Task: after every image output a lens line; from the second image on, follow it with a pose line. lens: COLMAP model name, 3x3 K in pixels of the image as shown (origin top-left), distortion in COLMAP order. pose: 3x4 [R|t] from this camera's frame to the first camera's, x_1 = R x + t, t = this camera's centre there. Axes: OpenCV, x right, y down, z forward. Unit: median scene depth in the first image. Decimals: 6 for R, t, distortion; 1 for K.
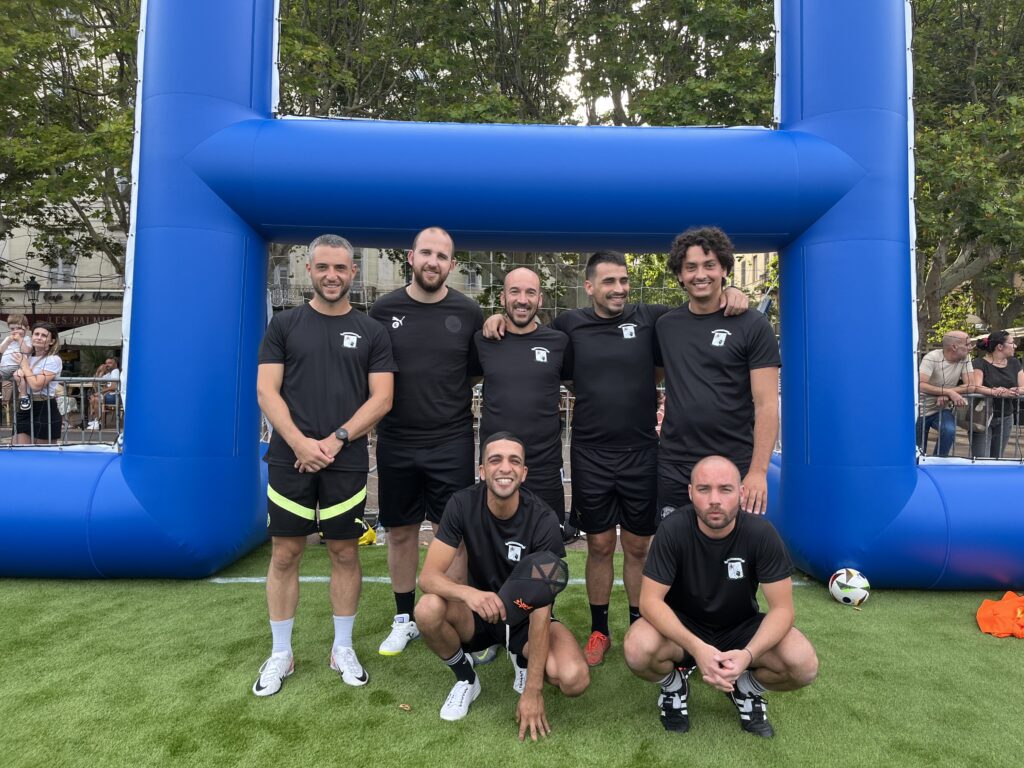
lens RADIAL K [[760.9, 0, 512.0], [0, 760.9, 384.0], [0, 0, 1]] dist [0.027459, -0.057455]
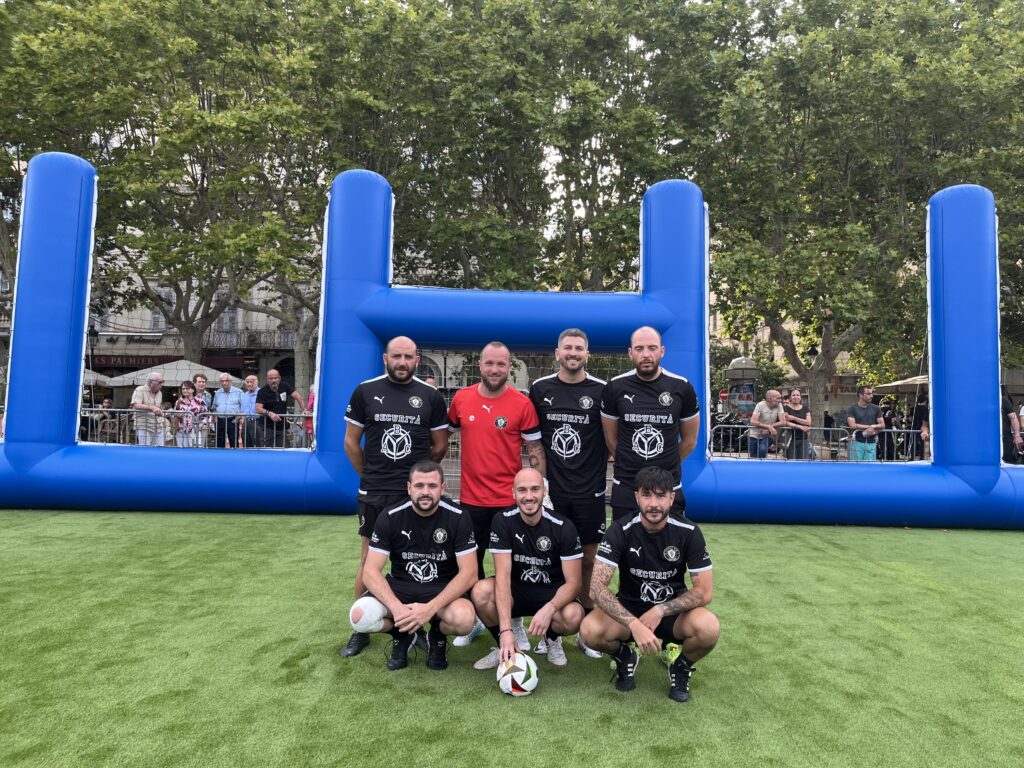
lens RADIAL K [[760.9, 0, 512.0], [0, 760.9, 384.0], [0, 0, 1]] dist [0.027459, -0.057455]
pose [[0.999802, 0.007749, 0.018343, -0.015219], [-0.006874, 0.998859, -0.047251, 0.000877], [-0.018688, 0.047116, 0.998715, -0.638134]]
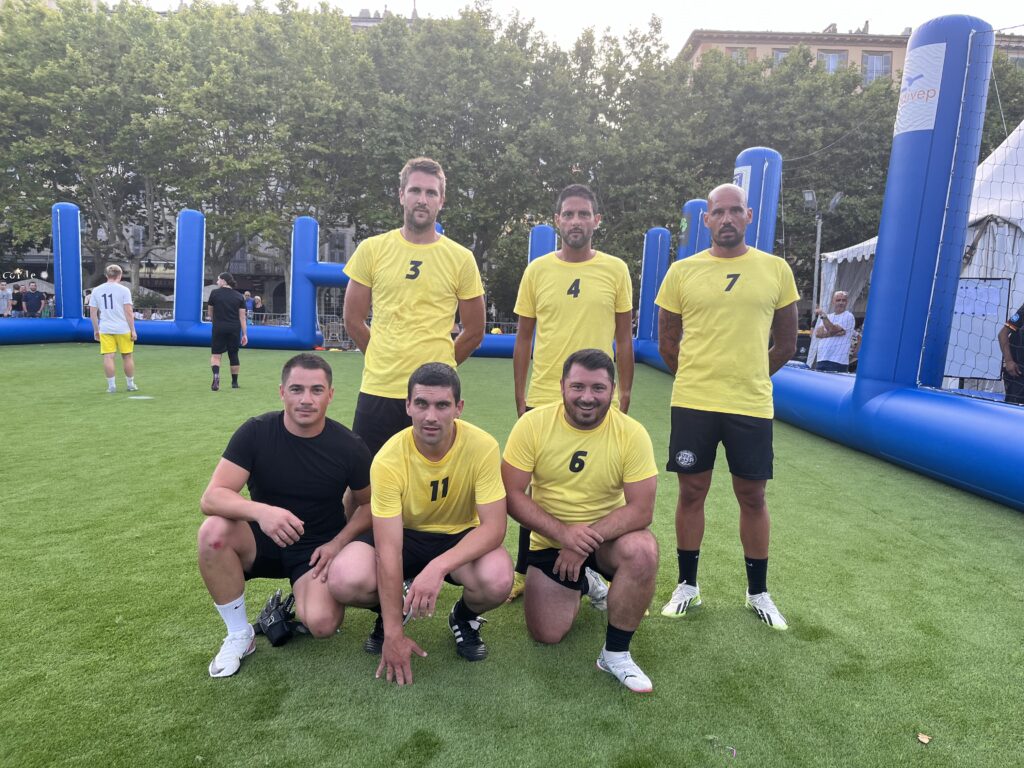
lens RADIAL K [[760.9, 0, 512.0], [0, 760.9, 384.0], [0, 0, 1]] dist [0.027459, -0.057455]
pose [[0.999737, 0.017874, 0.014384, 0.602441], [-0.018626, 0.998372, 0.053918, 0.114551], [-0.013396, -0.054172, 0.998442, -2.664202]]
